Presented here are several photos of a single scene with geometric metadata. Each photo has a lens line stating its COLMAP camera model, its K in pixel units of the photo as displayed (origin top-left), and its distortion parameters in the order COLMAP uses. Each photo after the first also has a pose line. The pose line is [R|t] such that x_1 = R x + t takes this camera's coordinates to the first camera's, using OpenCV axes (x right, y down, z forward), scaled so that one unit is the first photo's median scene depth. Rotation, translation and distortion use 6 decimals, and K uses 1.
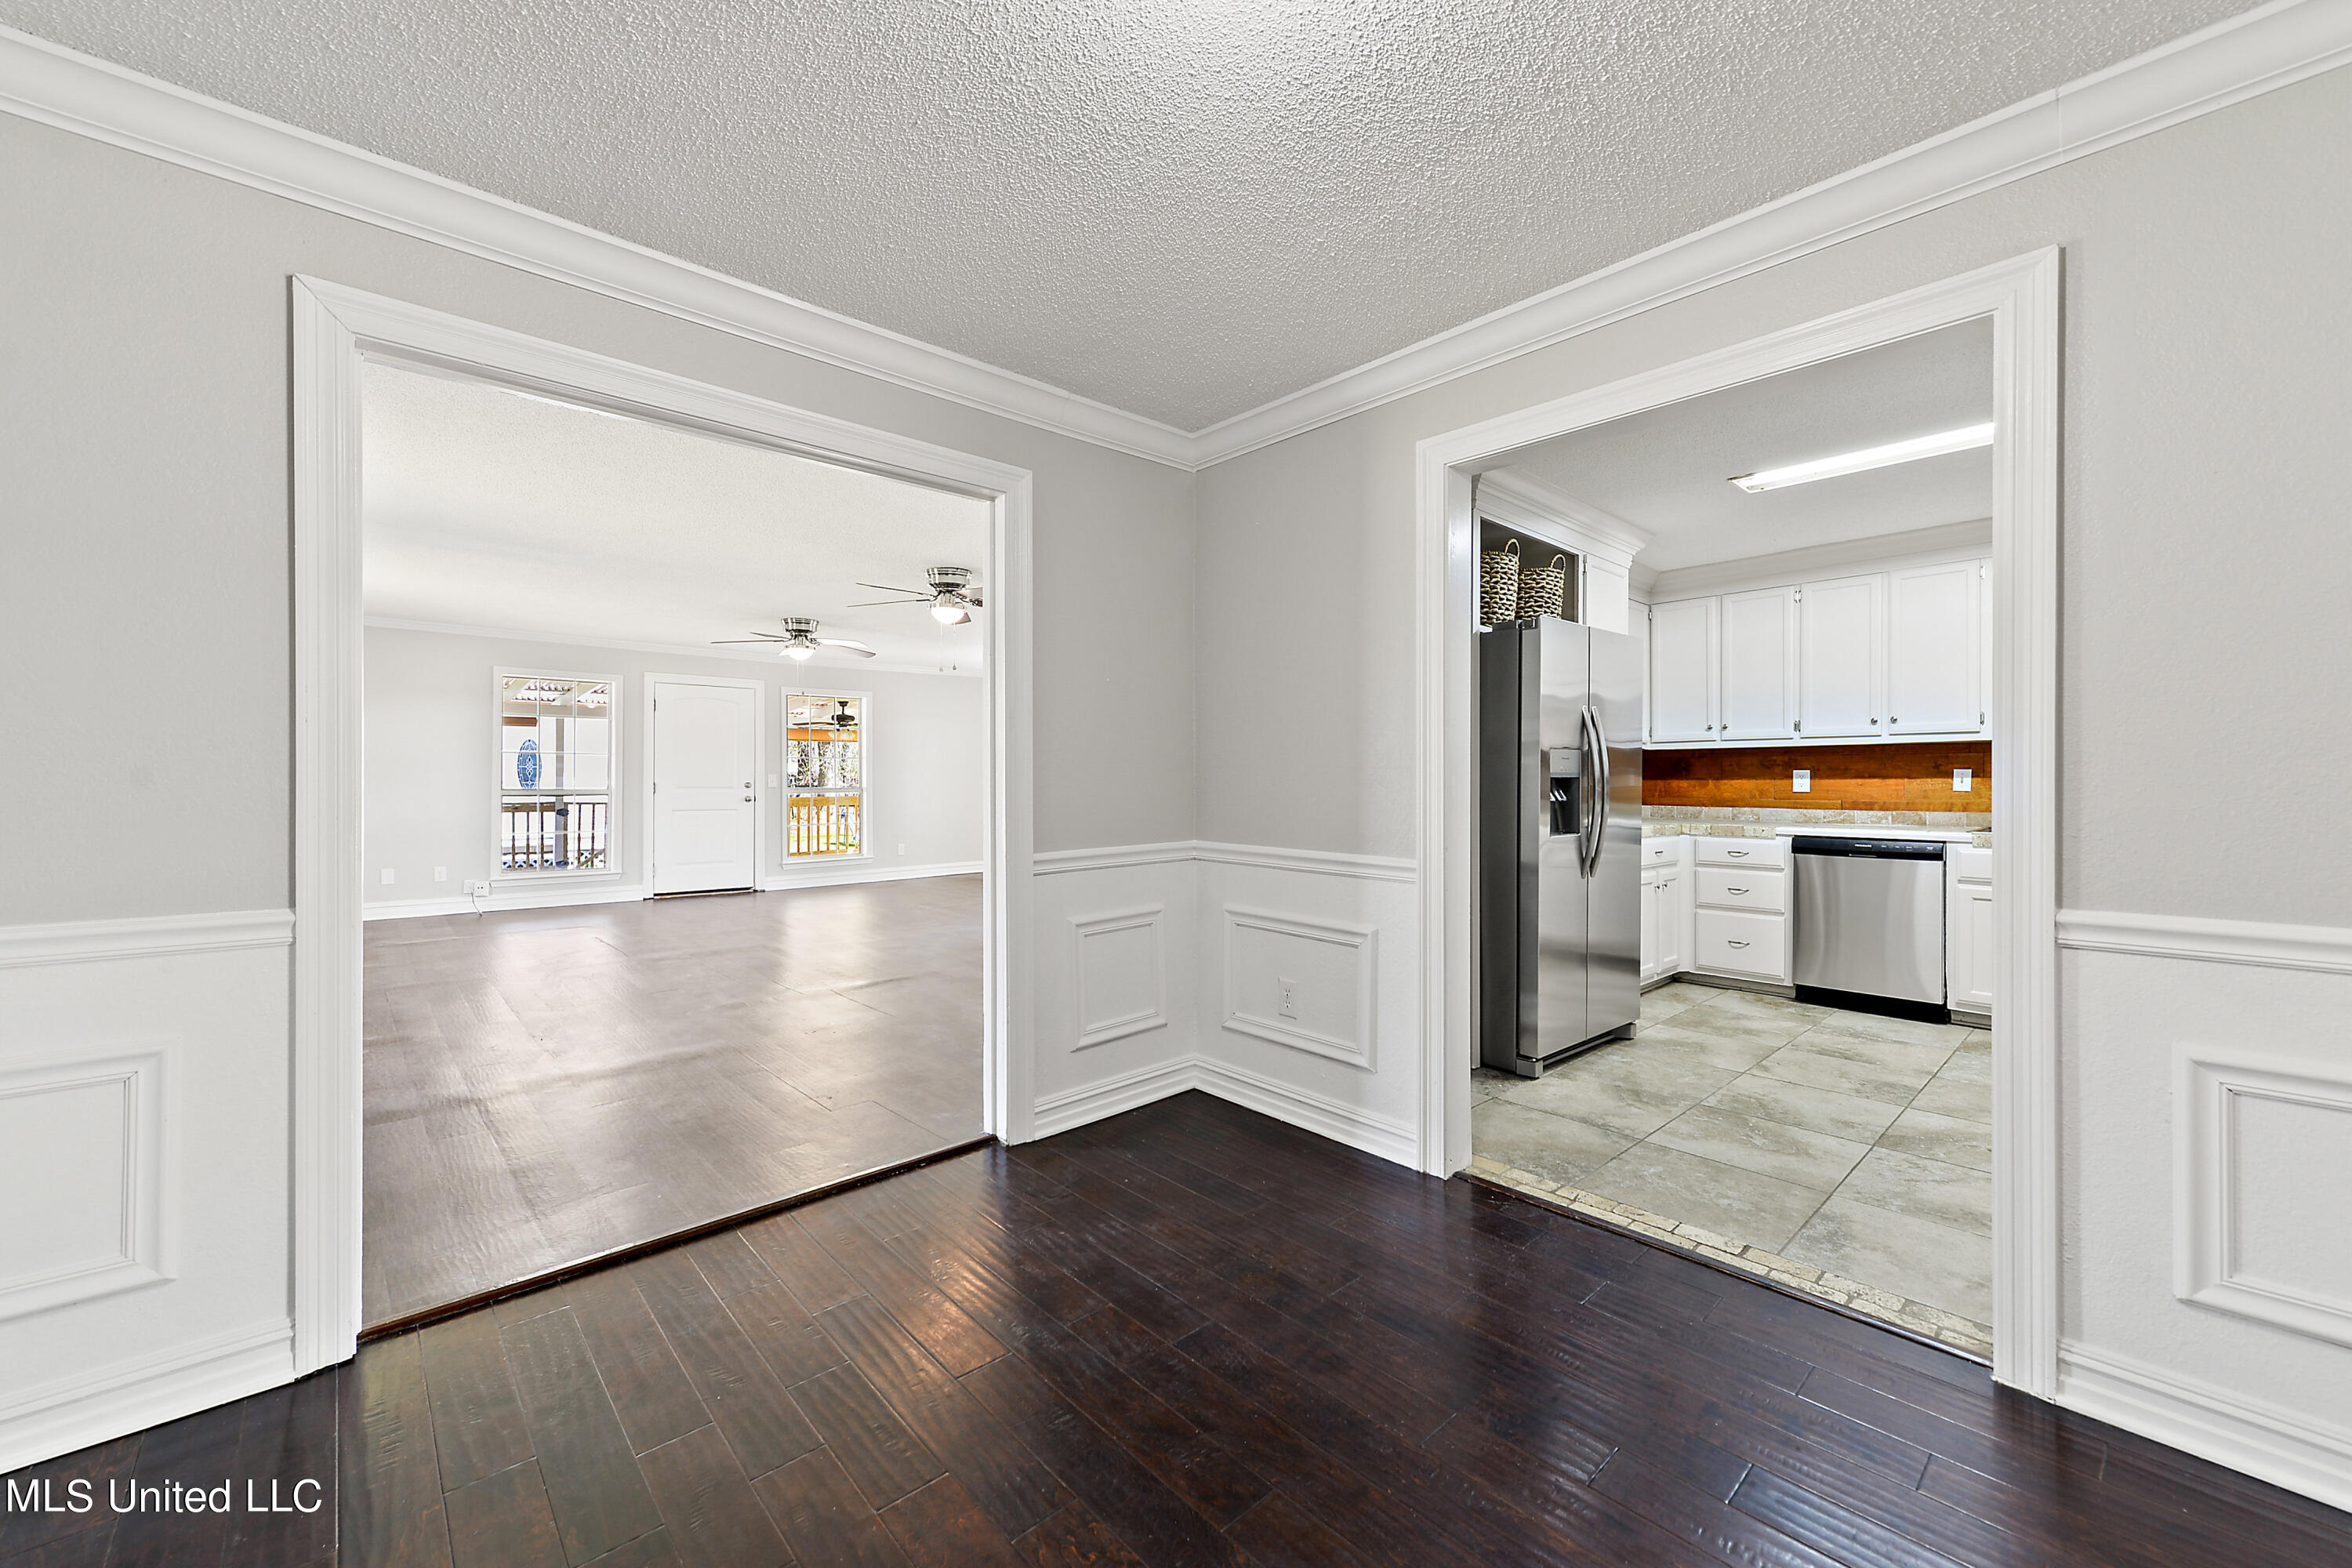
lens RADIAL K [[935.2, 0, 1163.6], [0, 935.2, 779.6], [0, 0, 1]] dist [0.002960, 0.000181]
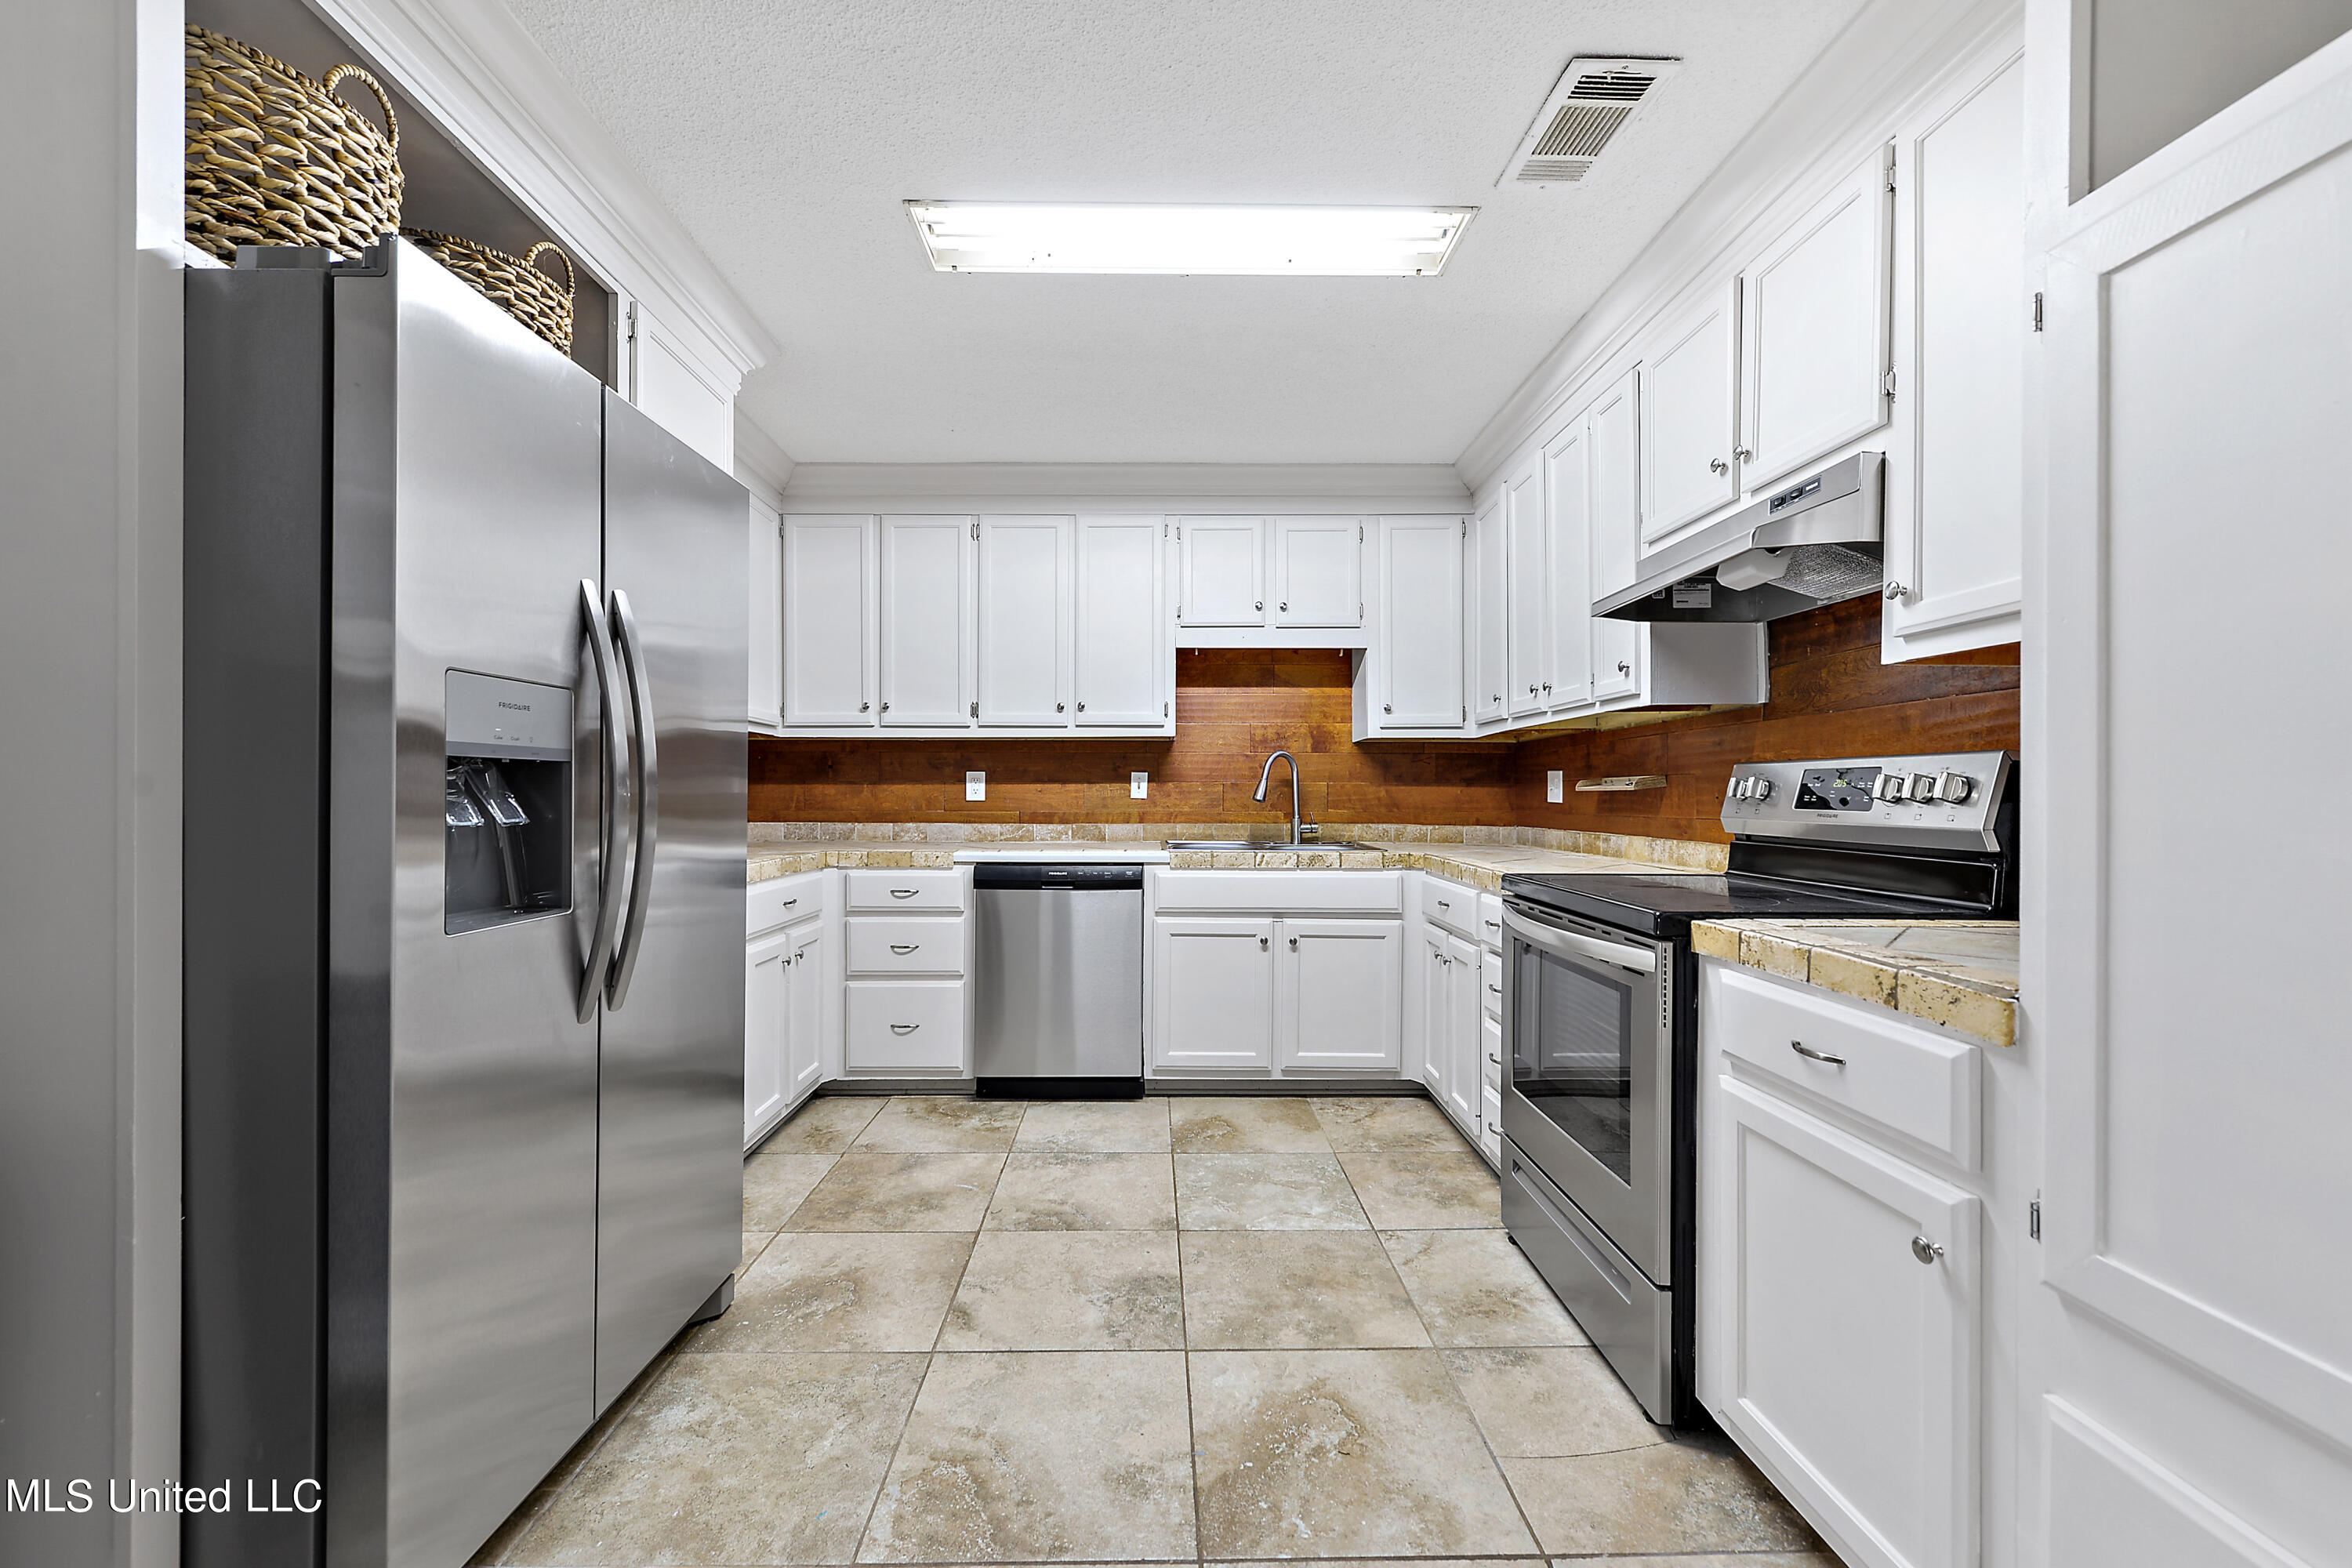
lens RADIAL K [[935.2, 0, 1167.0], [0, 935.2, 792.6], [0, 0, 1]] dist [0.002960, 0.000181]
pose [[0.661137, 0.002264, 0.750261, 0.233651], [-0.002076, 0.999997, -0.001188, 0.007596], [-0.750262, -0.000772, 0.661140, 0.413043]]
